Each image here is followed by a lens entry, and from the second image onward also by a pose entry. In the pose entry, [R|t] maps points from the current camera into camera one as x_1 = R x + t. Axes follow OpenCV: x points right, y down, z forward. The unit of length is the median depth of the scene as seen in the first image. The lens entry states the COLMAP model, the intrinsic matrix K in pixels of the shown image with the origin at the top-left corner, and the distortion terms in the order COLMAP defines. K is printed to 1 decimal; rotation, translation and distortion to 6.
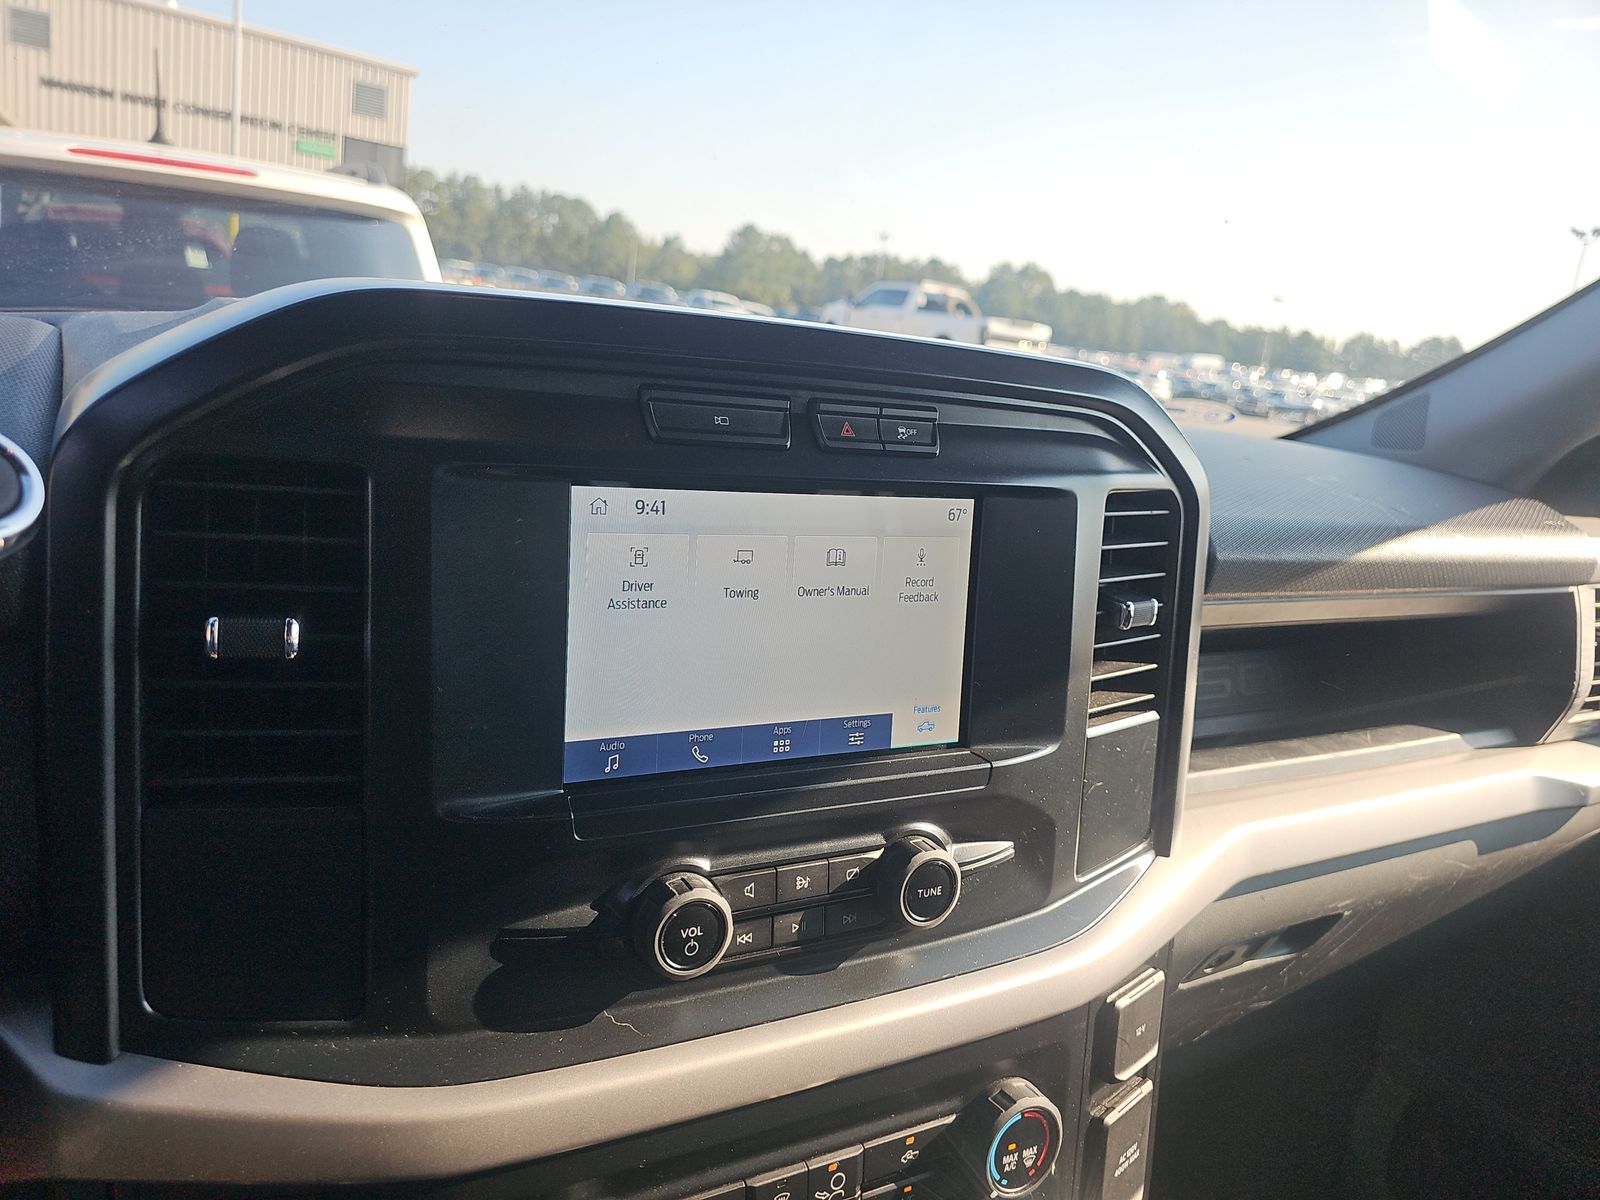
lens RADIAL K [[1072.3, 0, 800.0], [0, 1072.3, 600.0], [0, 0, 1]] dist [0.028937, 0.000126]
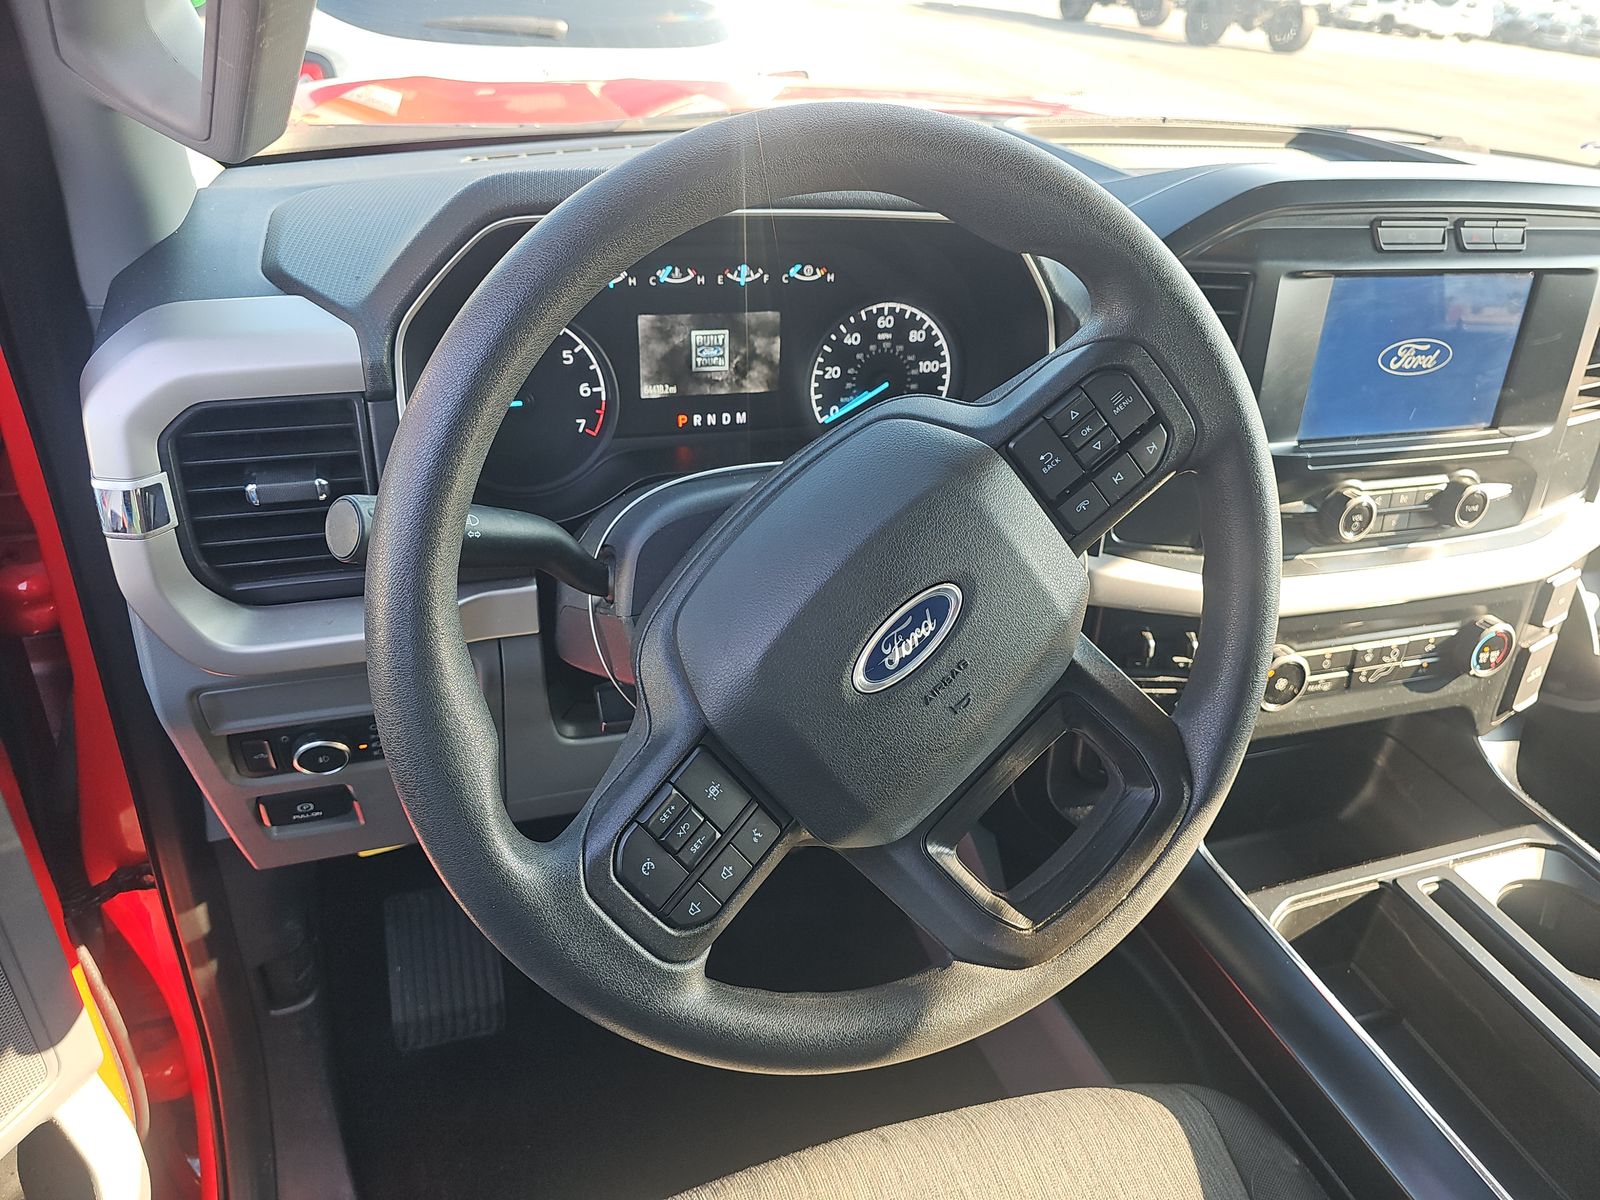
lens RADIAL K [[1072.3, 0, 800.0], [0, 1072.3, 600.0], [0, 0, 1]] dist [0.028937, 0.000126]
pose [[0.985351, 0.053317, -0.161990, -0.668476], [-0.006068, 0.960231, 0.279141, -0.077573], [0.170431, -0.274069, 0.946488, -0.924279]]
